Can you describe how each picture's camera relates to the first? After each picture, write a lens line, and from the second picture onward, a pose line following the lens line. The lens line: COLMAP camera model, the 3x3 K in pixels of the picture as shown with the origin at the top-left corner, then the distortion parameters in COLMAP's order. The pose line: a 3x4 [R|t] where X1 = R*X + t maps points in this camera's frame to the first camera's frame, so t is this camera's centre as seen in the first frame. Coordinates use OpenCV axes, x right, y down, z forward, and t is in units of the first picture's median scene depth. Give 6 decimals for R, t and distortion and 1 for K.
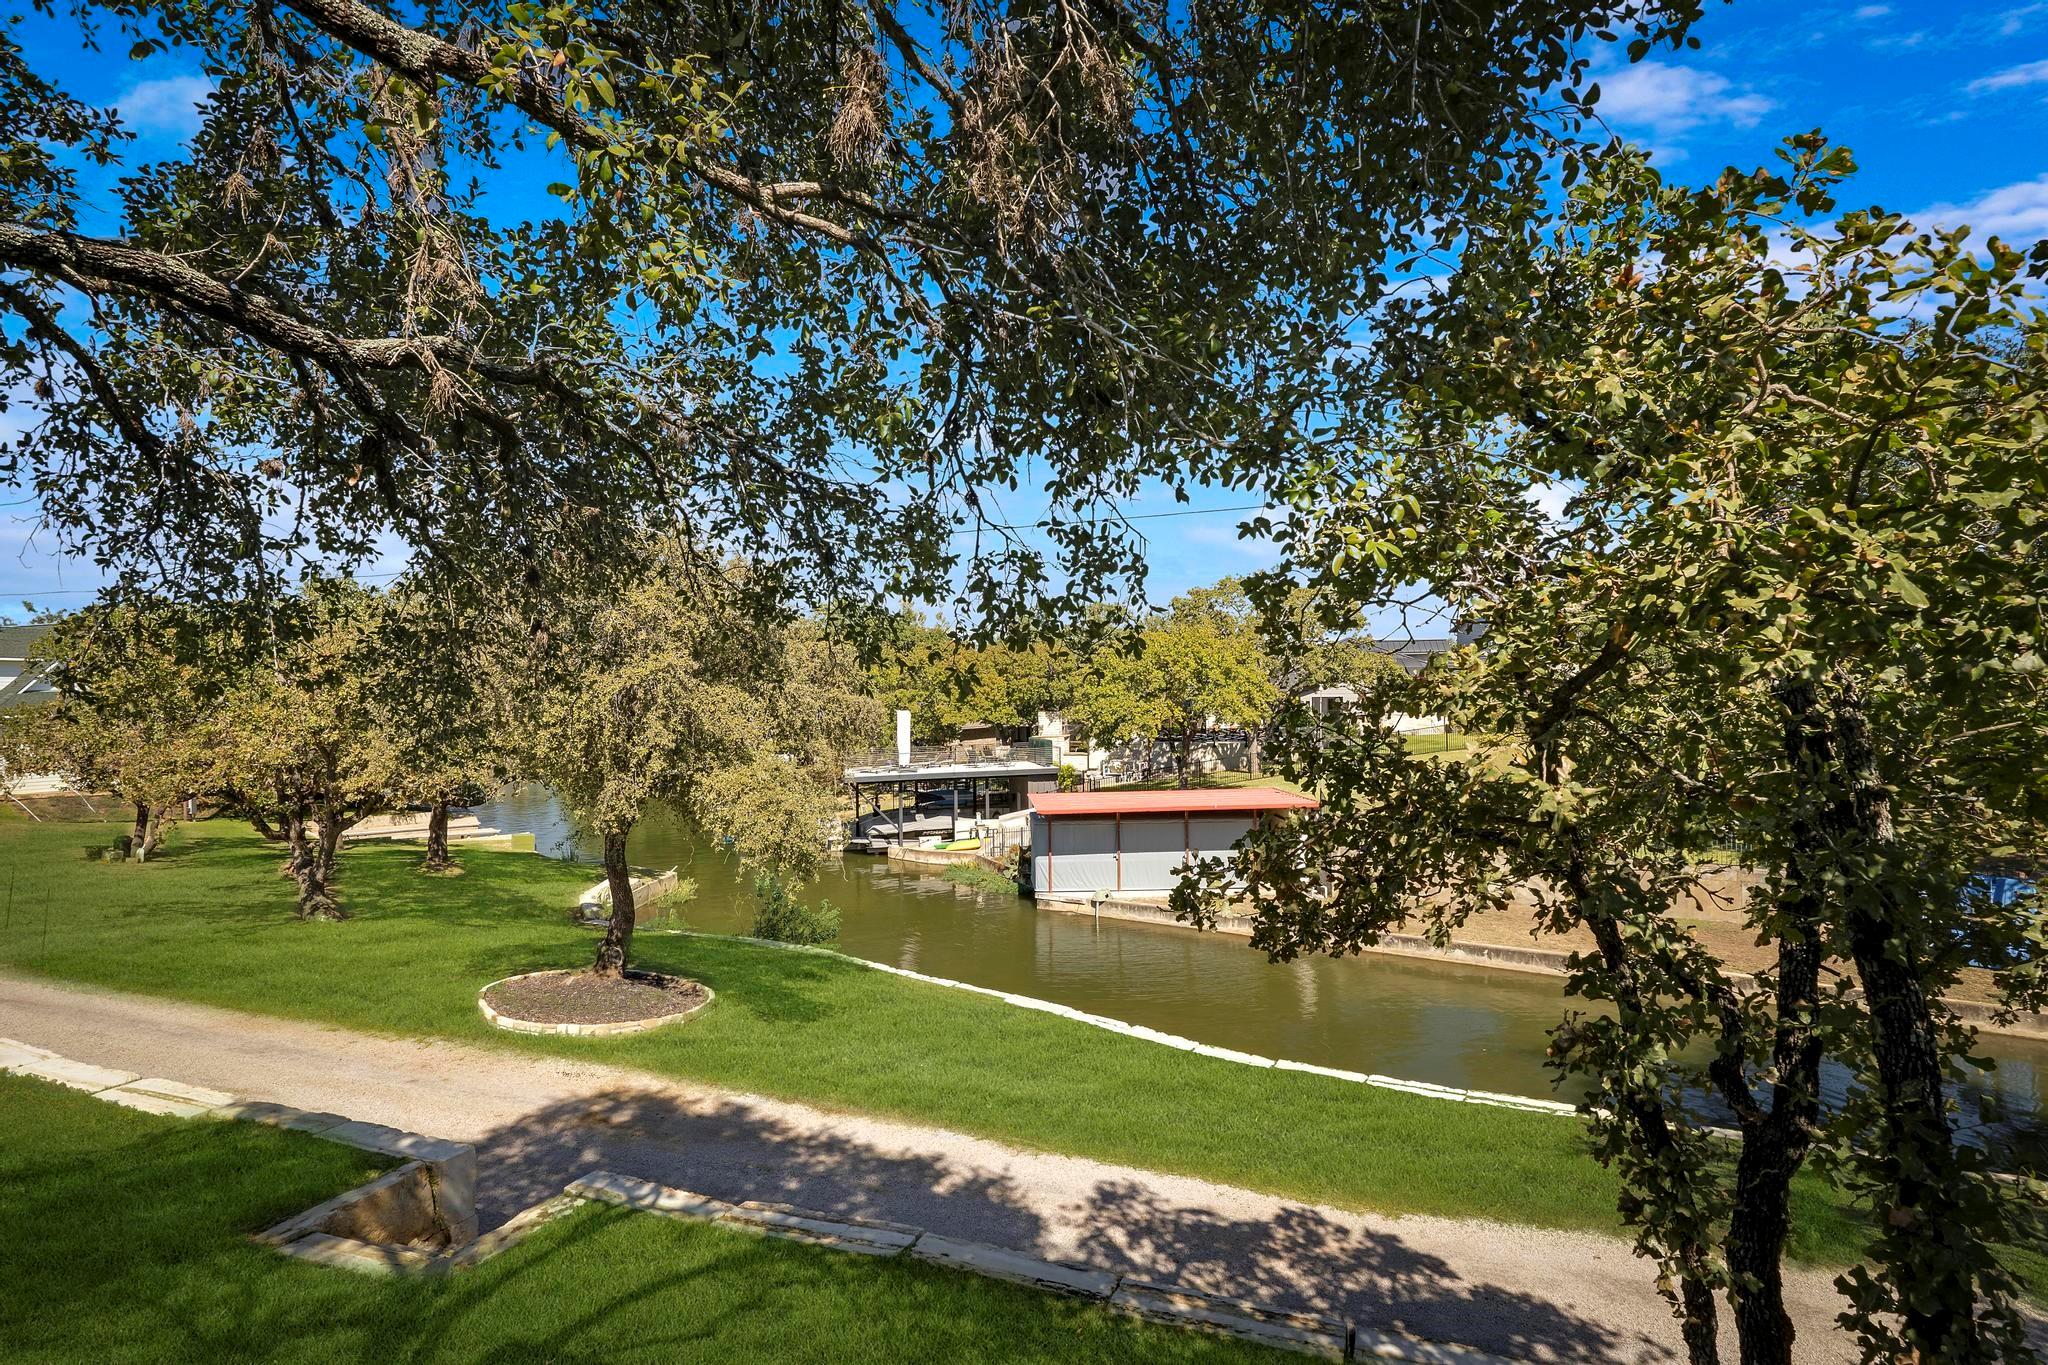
lens RADIAL K [[978.0, 0, 1025.7], [0, 978.0, 685.4], [0, 0, 1]] dist [-0.013527, 0.000346]
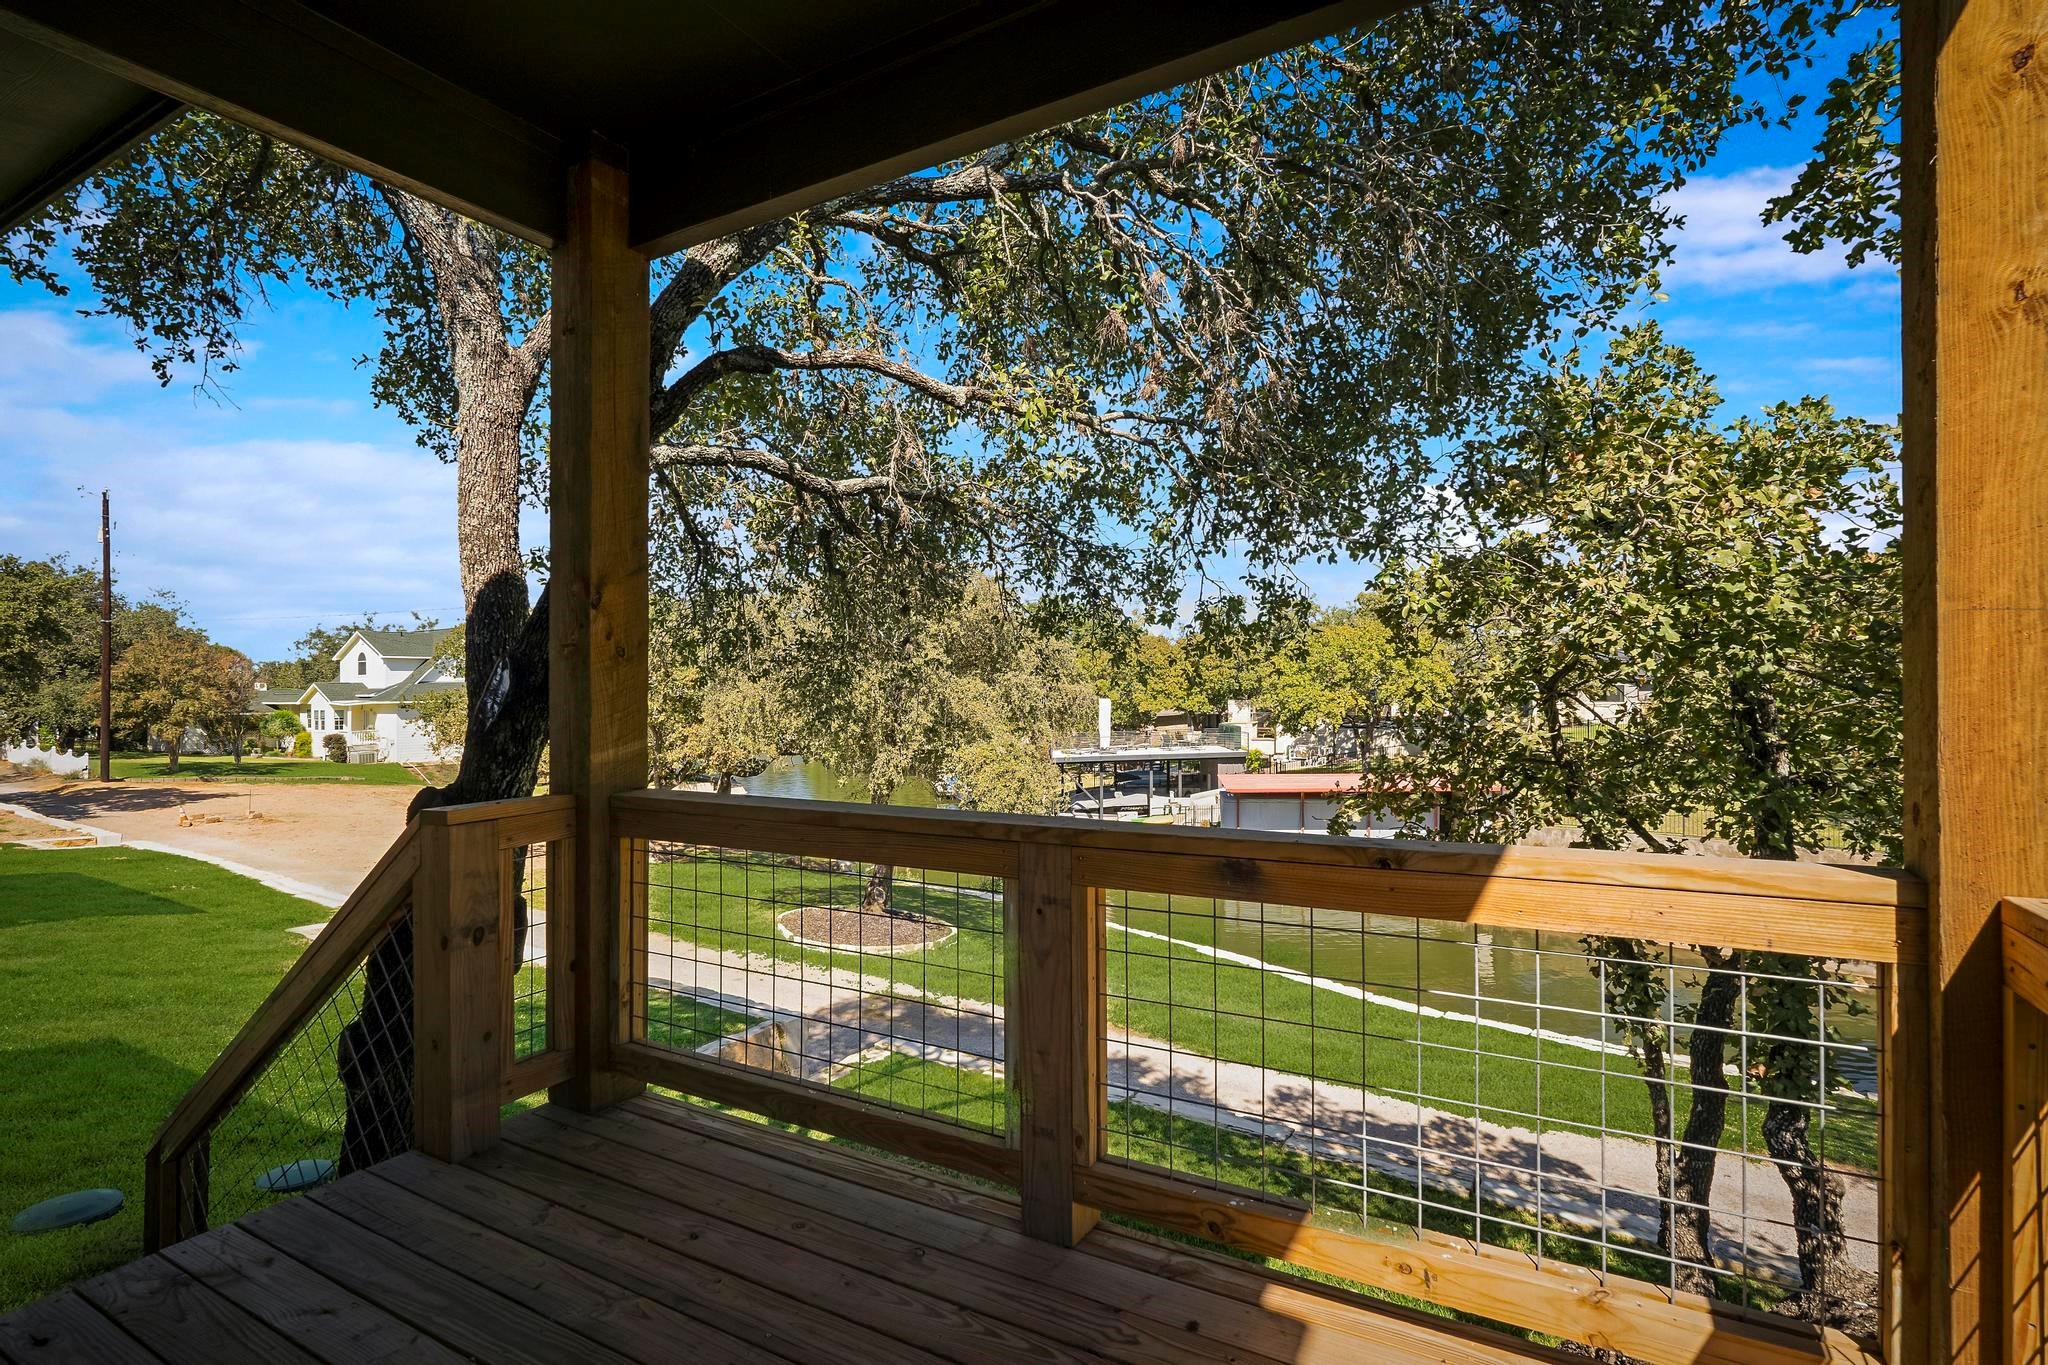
lens RADIAL K [[978.0, 0, 992.9], [0, 978.0, 728.4], [0, 0, 1]] dist [-0.013527, 0.000346]
pose [[0.975972, 0.009142, -0.217702, -0.011062], [0.002689, 0.998538, 0.053984, -0.002147], [0.217877, -0.053272, 0.974521, -0.235215]]
